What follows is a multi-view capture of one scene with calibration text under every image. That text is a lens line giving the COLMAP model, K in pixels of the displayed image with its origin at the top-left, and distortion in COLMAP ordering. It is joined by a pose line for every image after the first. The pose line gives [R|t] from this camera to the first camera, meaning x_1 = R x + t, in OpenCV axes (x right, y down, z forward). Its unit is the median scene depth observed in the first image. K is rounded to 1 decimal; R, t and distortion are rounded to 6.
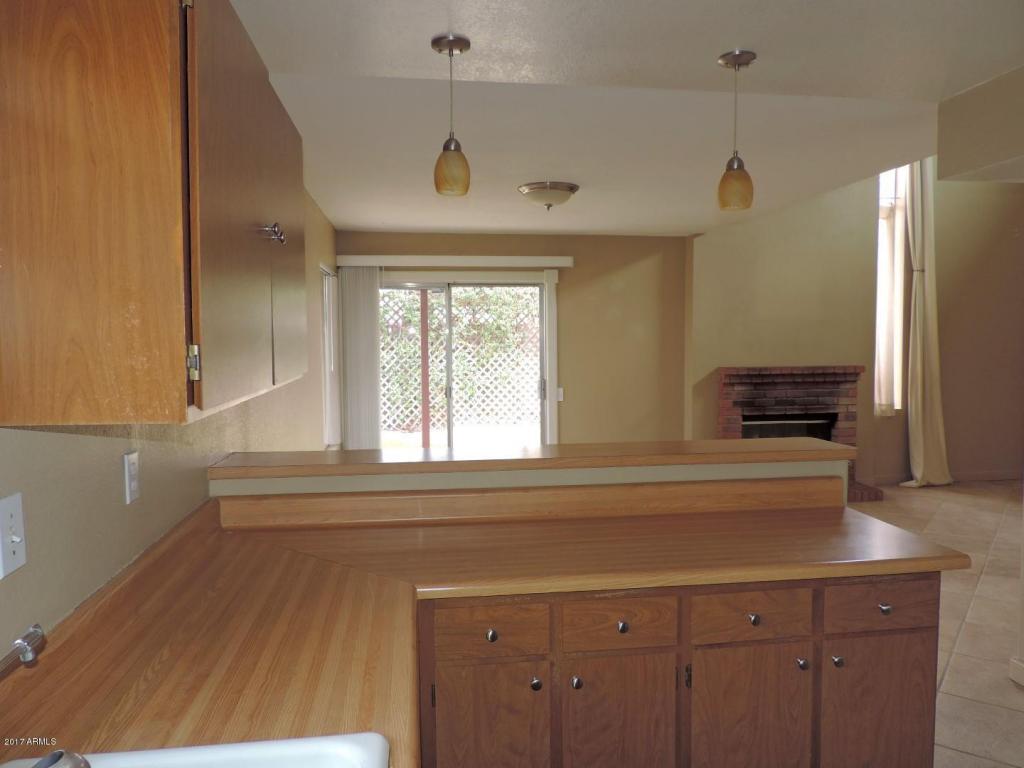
lens RADIAL K [[727.7, 0, 518.7], [0, 727.7, 383.8], [0, 0, 1]] dist [-0.025293, 0.004030]
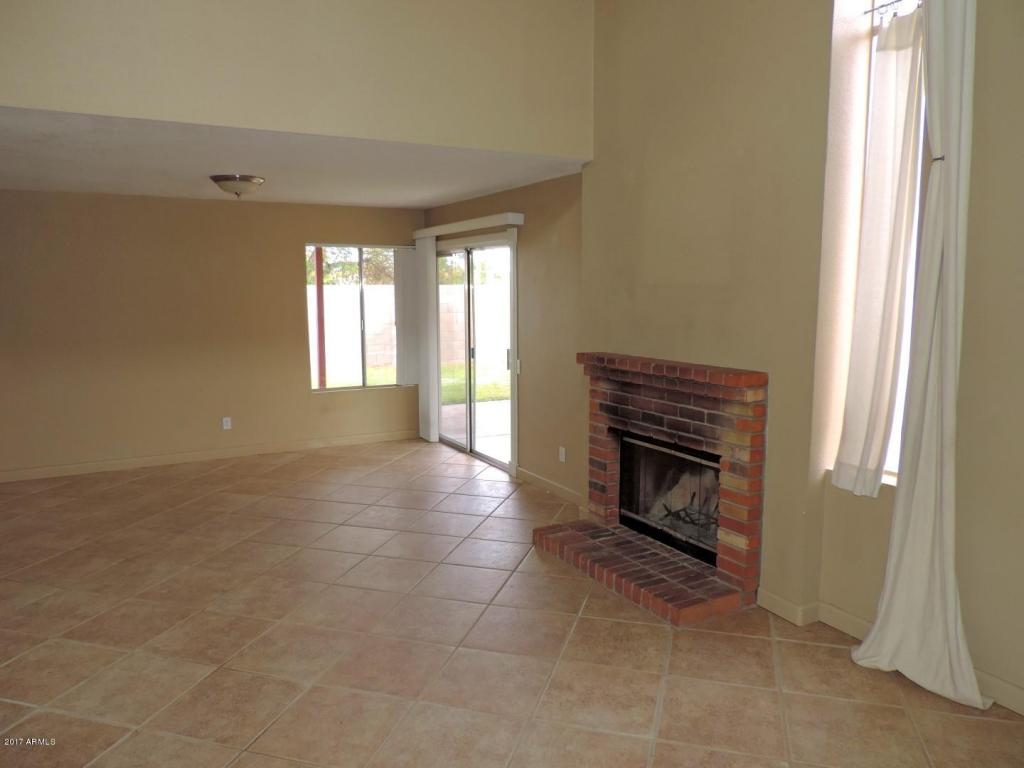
lens RADIAL K [[727.7, 0, 516.6], [0, 727.7, 378.8], [0, 0, 1]] dist [-0.025293, 0.004030]
pose [[0.367679, 0.123800, -0.921675, 0.883081], [-0.059265, 0.992204, 0.109631, -0.068400], [0.928062, 0.014315, 0.372150, 0.654910]]
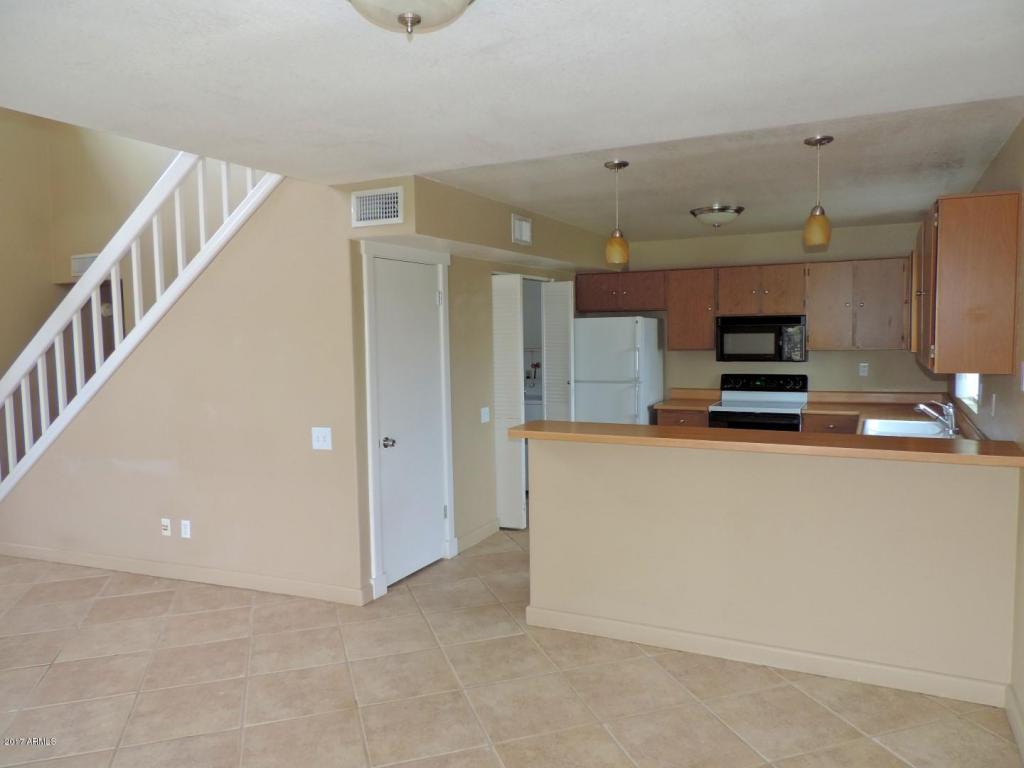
lens RADIAL K [[727.7, 0, 515.3], [0, 727.7, 388.2], [0, 0, 1]] dist [-0.025293, 0.004030]
pose [[-0.826462, -0.022329, 0.562549, -0.140915], [0.061045, 0.989768, 0.128970, -0.068483], [-0.559673, 0.140929, -0.816643, 0.859365]]
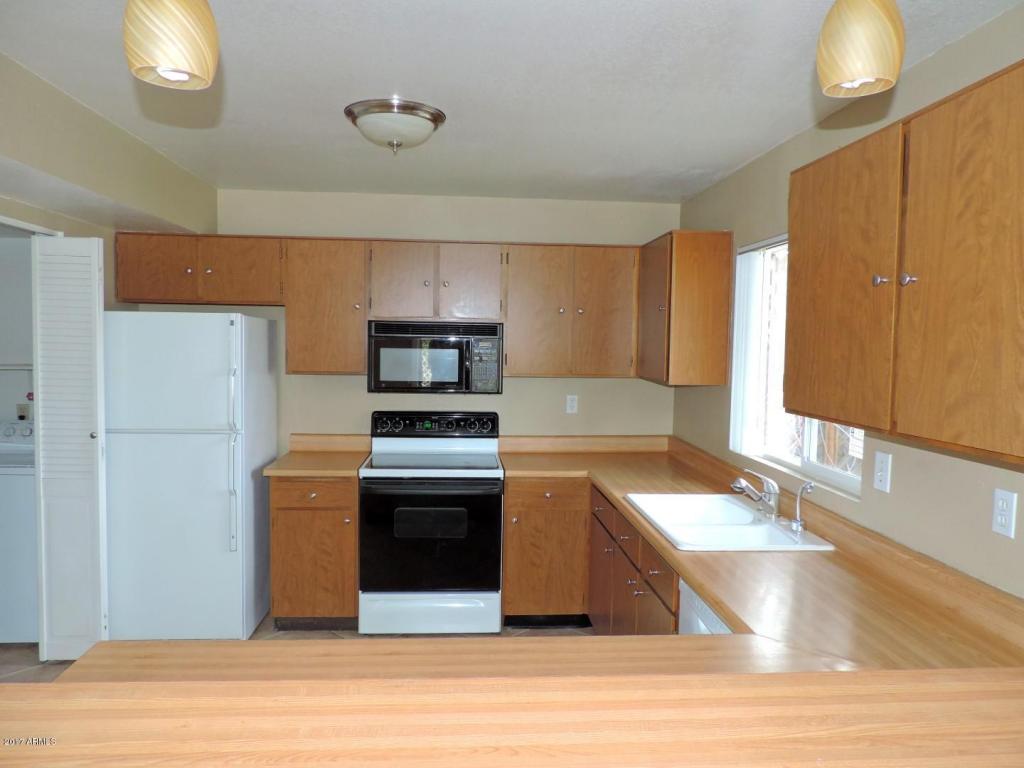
lens RADIAL K [[727.7, 0, 513.7], [0, 727.7, 383.6], [0, 0, 1]] dist [-0.025293, 0.004030]
pose [[-0.998388, -0.014001, 0.054995, 0.027752], [-0.007064, 0.992213, 0.124355, -0.045296], [-0.056308, 0.123767, -0.990712, 0.502878]]
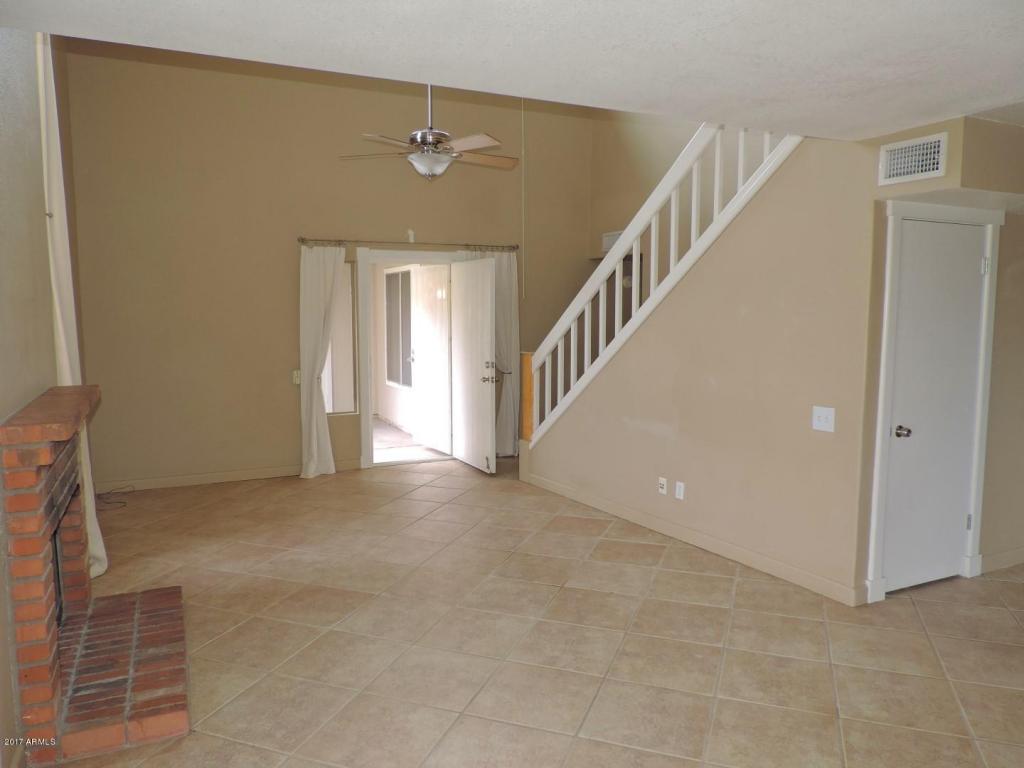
lens RADIAL K [[727.7, 0, 509.8], [0, 727.7, 384.7], [0, 0, 1]] dist [-0.025293, 0.004030]
pose [[-0.295400, -0.091121, 0.951018, -0.126887], [0.066773, 0.991038, 0.115695, -0.065894], [-0.953037, 0.097678, -0.286668, 0.850800]]
